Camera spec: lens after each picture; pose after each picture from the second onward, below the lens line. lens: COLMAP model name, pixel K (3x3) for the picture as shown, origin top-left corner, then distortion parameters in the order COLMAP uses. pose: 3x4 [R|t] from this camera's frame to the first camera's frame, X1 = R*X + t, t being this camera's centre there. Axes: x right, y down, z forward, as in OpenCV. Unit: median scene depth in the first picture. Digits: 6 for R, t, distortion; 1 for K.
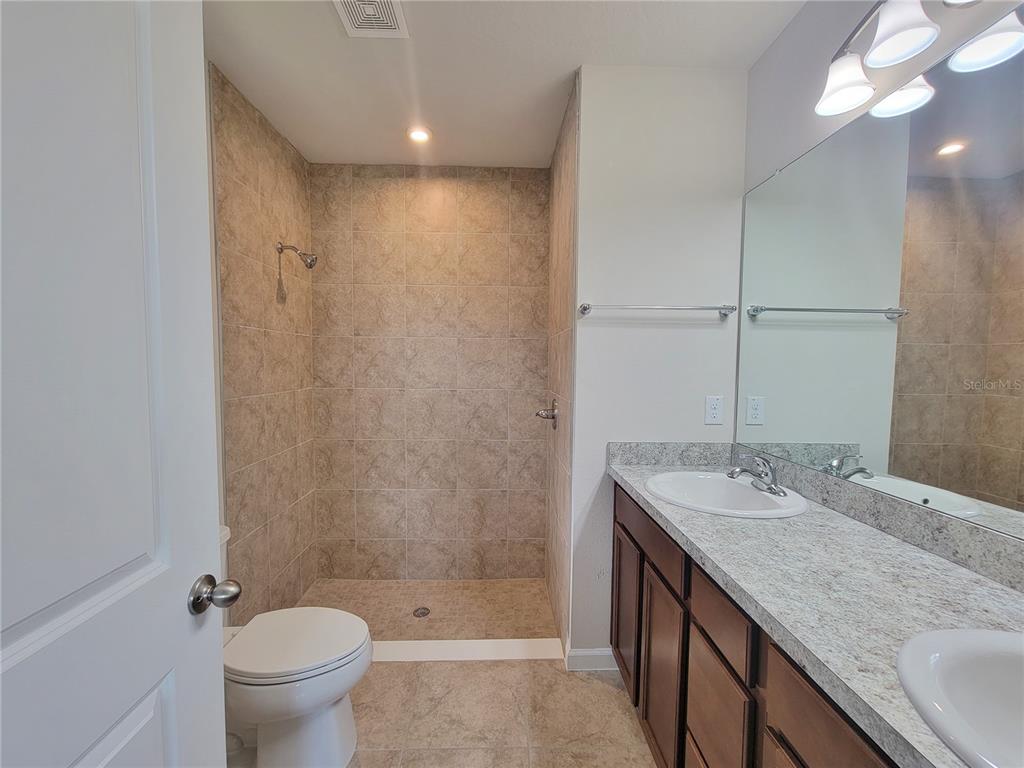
lens RADIAL K [[407.7, 0, 513.0], [0, 407.7, 387.4], [0, 0, 1]] dist [-0.006761, -0.000196]
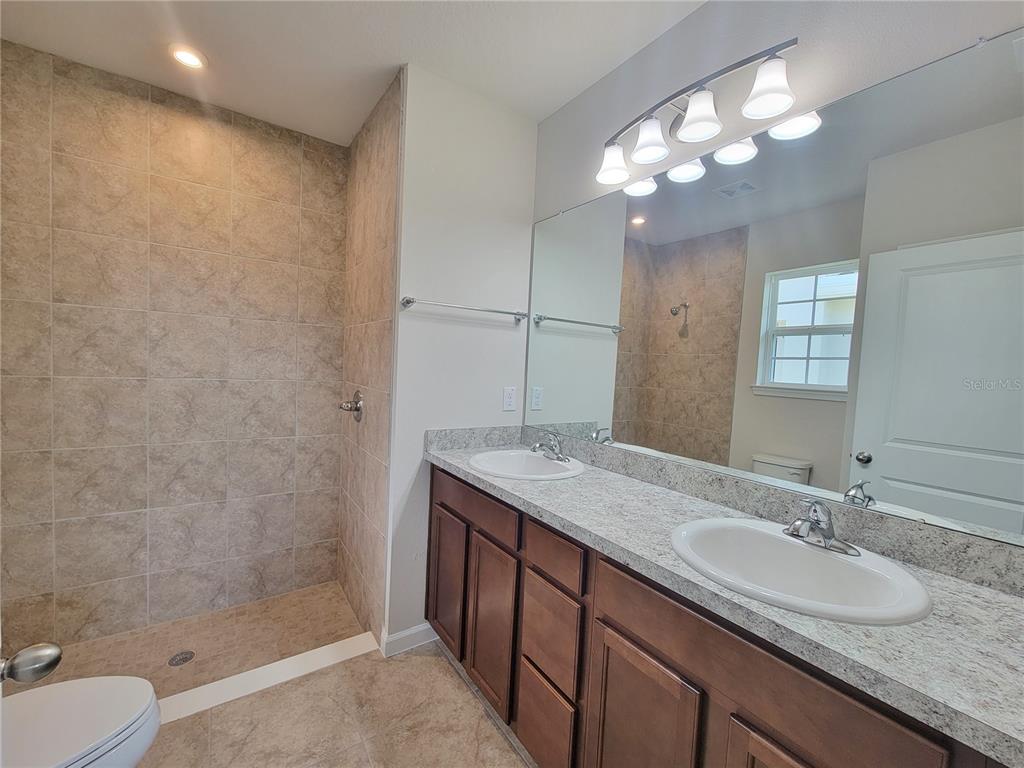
lens RADIAL K [[407.7, 0, 504.2], [0, 407.7, 387.1], [0, 0, 1]] dist [-0.006761, -0.000196]
pose [[0.843894, 0.001428, 0.536508, -0.131719], [-0.008539, 0.999906, 0.010770, 0.007101], [-0.536442, -0.013670, 0.843827, -0.003691]]
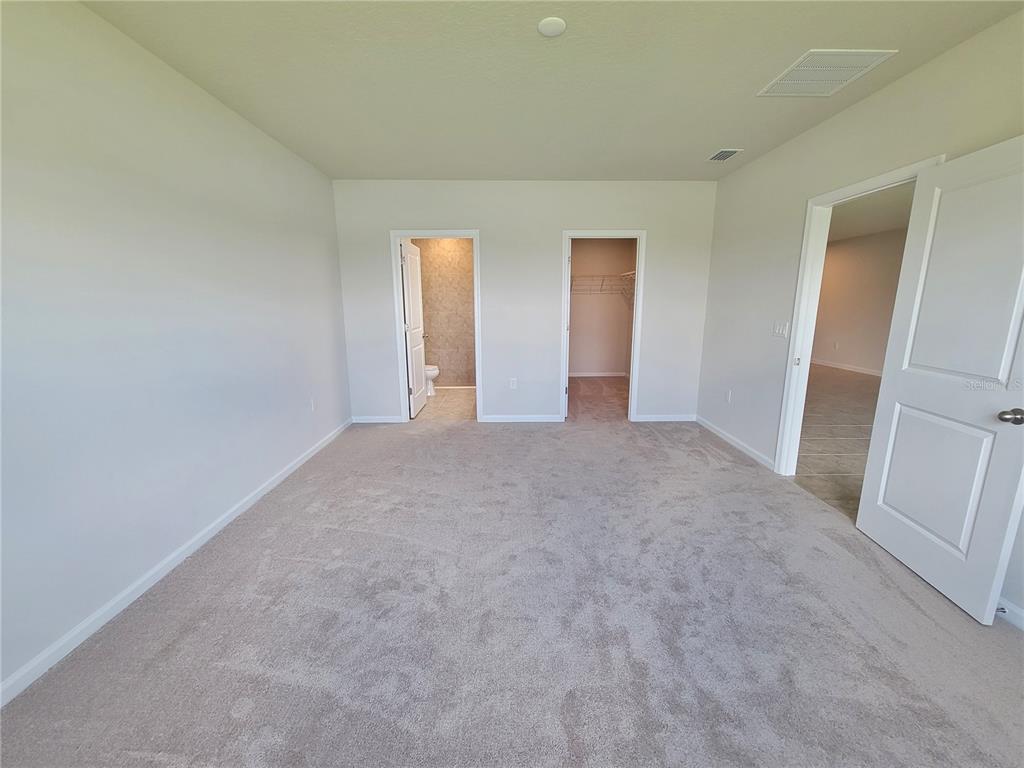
lens RADIAL K [[407.7, 0, 514.5], [0, 407.7, 382.1], [0, 0, 1]] dist [-0.006761, -0.000196]
pose [[0.999862, -0.006077, -0.015478, 0.341641], [0.008087, 0.991039, 0.133326, 0.132538], [0.014529, -0.133432, 0.990951, -2.150576]]
